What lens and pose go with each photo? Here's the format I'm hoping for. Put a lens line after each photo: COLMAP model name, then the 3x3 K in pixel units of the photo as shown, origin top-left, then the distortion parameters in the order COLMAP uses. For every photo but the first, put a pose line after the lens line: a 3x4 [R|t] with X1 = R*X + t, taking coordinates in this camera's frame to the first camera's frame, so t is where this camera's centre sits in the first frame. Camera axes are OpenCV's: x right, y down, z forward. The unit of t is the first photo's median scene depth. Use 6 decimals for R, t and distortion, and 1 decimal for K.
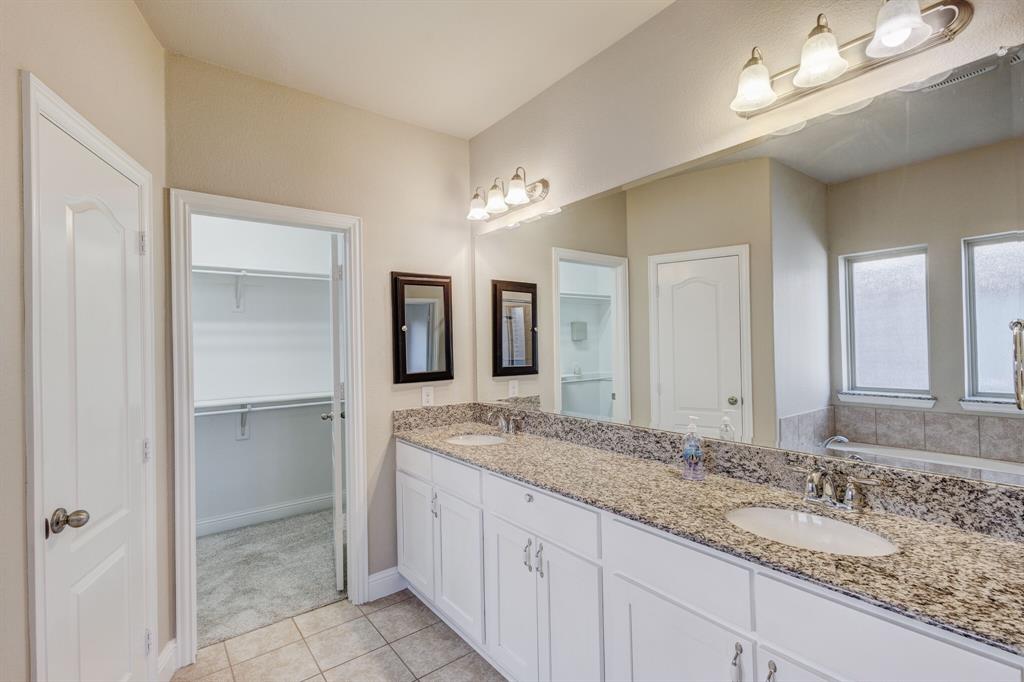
lens RADIAL K [[468.9, 0, 510.4], [0, 468.9, 339.4], [0, 0, 1]] dist [0.005770, -0.001172]
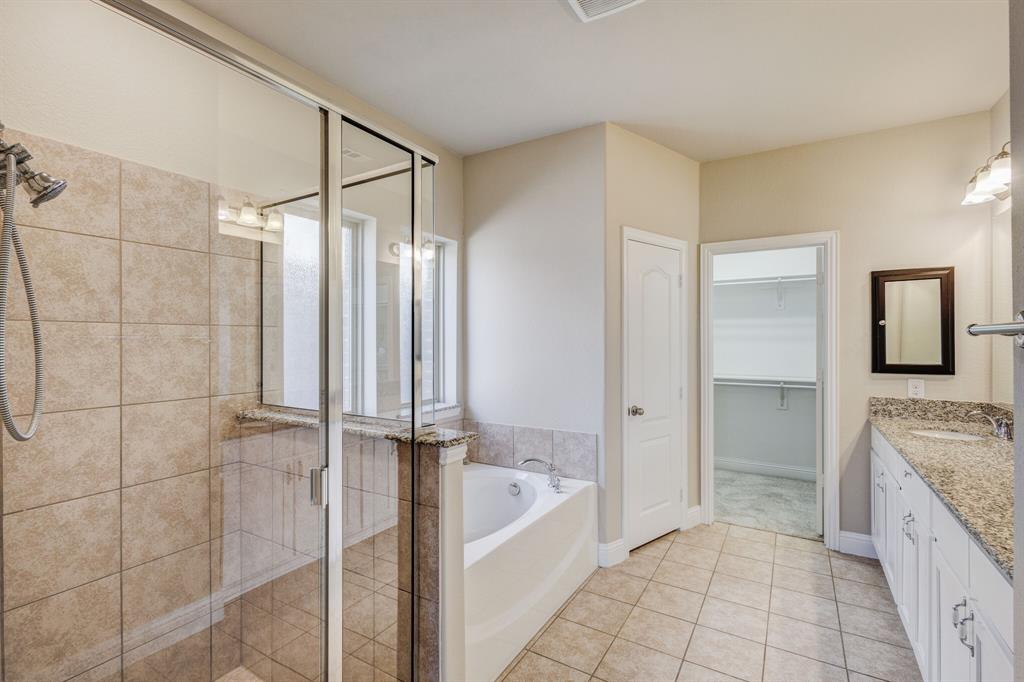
lens RADIAL K [[468.9, 0, 510.4], [0, 468.9, 339.4], [0, 0, 1]] dist [0.005770, -0.001172]
pose [[0.354301, 0.020675, -0.934903, 0.502960], [0.002317, 0.999733, 0.022987, -0.011985], [0.935128, -0.010310, 0.354159, -0.200812]]
